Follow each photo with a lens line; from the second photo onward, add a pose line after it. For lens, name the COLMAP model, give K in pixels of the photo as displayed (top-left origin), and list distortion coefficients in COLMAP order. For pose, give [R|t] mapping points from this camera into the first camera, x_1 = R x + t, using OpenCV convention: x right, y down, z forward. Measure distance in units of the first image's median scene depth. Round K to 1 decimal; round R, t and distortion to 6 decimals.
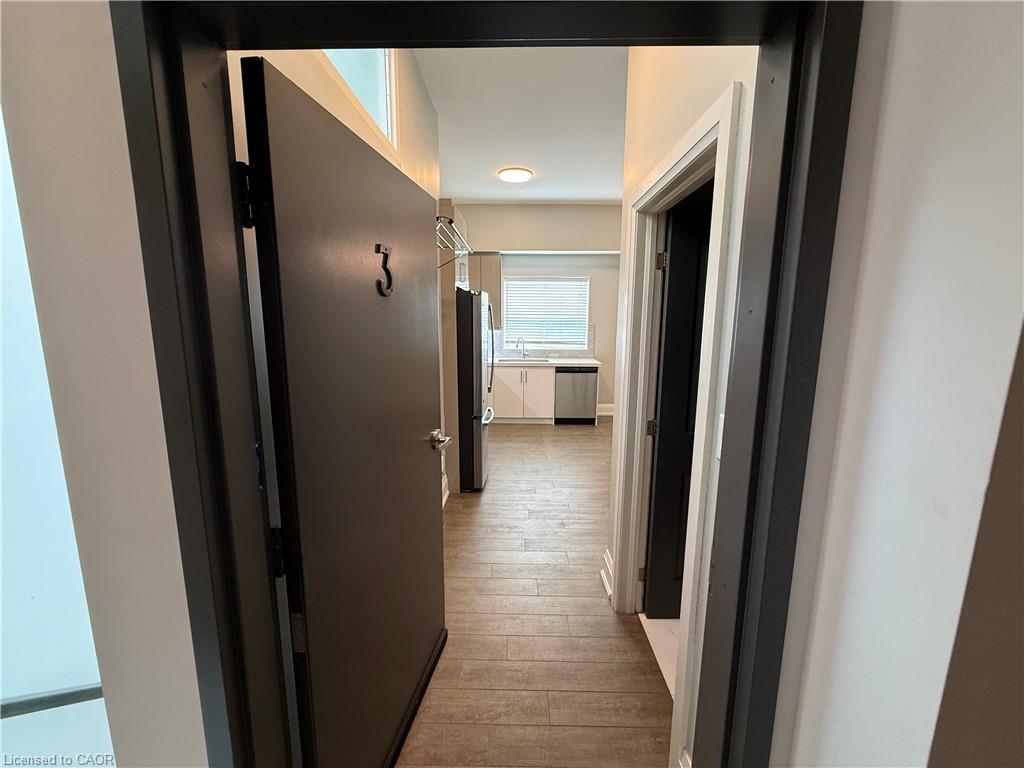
lens RADIAL K [[408.7, 0, 512.0], [0, 408.7, 384.0], [0, 0, 1]] dist [0.001185, 0.000060]
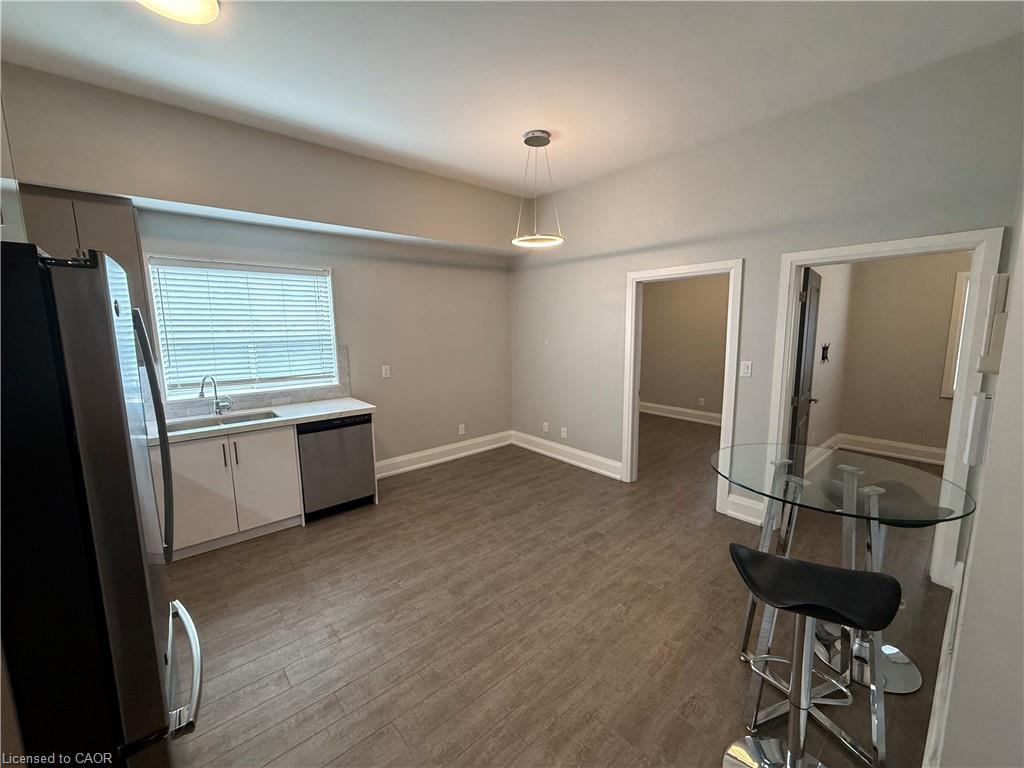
lens RADIAL K [[408.7, 0, 512.0], [0, 408.7, 384.0], [0, 0, 1]] dist [0.001185, 0.000060]
pose [[0.746039, -0.106466, 0.657336, -0.032646], [0.124700, 0.992010, 0.019146, -0.066106], [-0.654122, 0.067686, 0.753354, 0.359057]]
